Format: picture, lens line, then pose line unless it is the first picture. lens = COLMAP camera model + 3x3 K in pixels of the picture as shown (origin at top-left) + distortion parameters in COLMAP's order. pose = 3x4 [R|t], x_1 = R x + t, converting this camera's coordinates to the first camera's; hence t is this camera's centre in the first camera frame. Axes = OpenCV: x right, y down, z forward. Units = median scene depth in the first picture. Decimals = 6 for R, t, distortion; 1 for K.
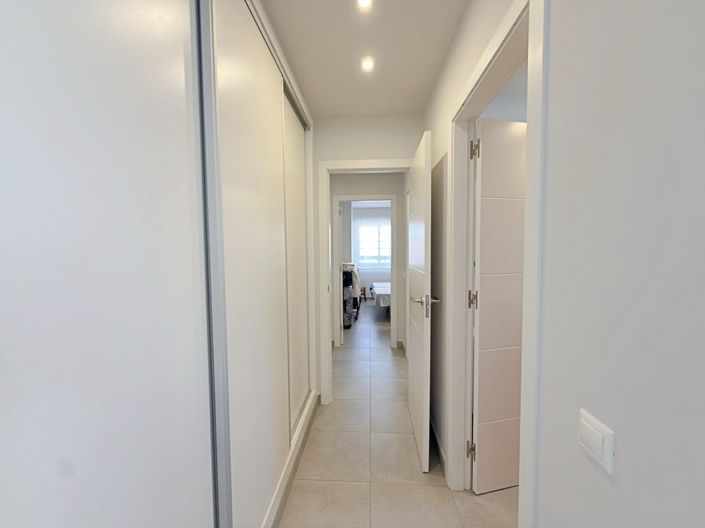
lens RADIAL K [[285.7, 0, 366.2], [0, 285.7, 265.1], [0, 0, 1]] dist [0.000497, 0.000311]
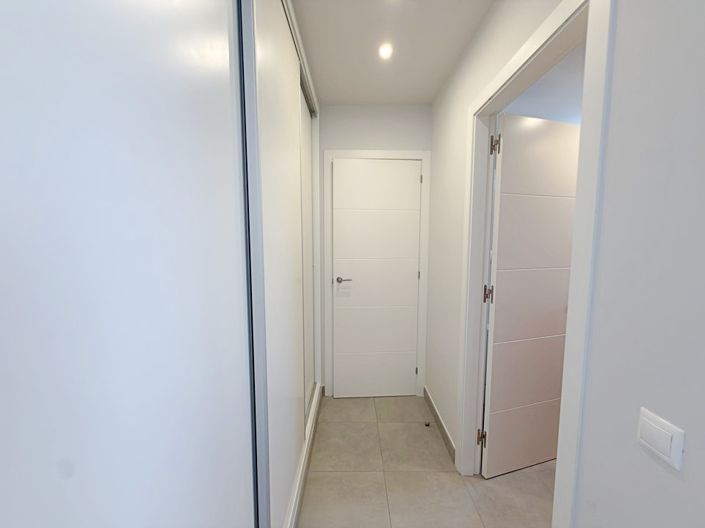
lens RADIAL K [[285.7, 0, 366.2], [0, 285.7, 265.1], [0, 0, 1]] dist [0.000497, 0.000311]
pose [[0.998134, 0.003461, 0.060967, -0.119206], [-0.005952, 0.999153, 0.040726, -0.020813], [-0.060774, -0.041013, 0.997309, 0.013236]]
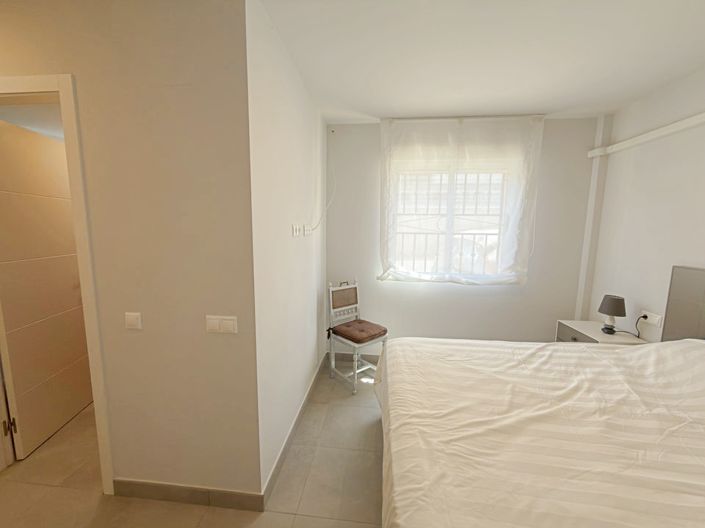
lens RADIAL K [[285.7, 0, 366.2], [0, 285.7, 265.1], [0, 0, 1]] dist [0.000497, 0.000311]
pose [[0.094806, -0.124155, 0.987723, -0.492707], [0.028956, 0.992117, 0.121928, -0.043418], [-0.995075, 0.017041, 0.097654, -0.445187]]
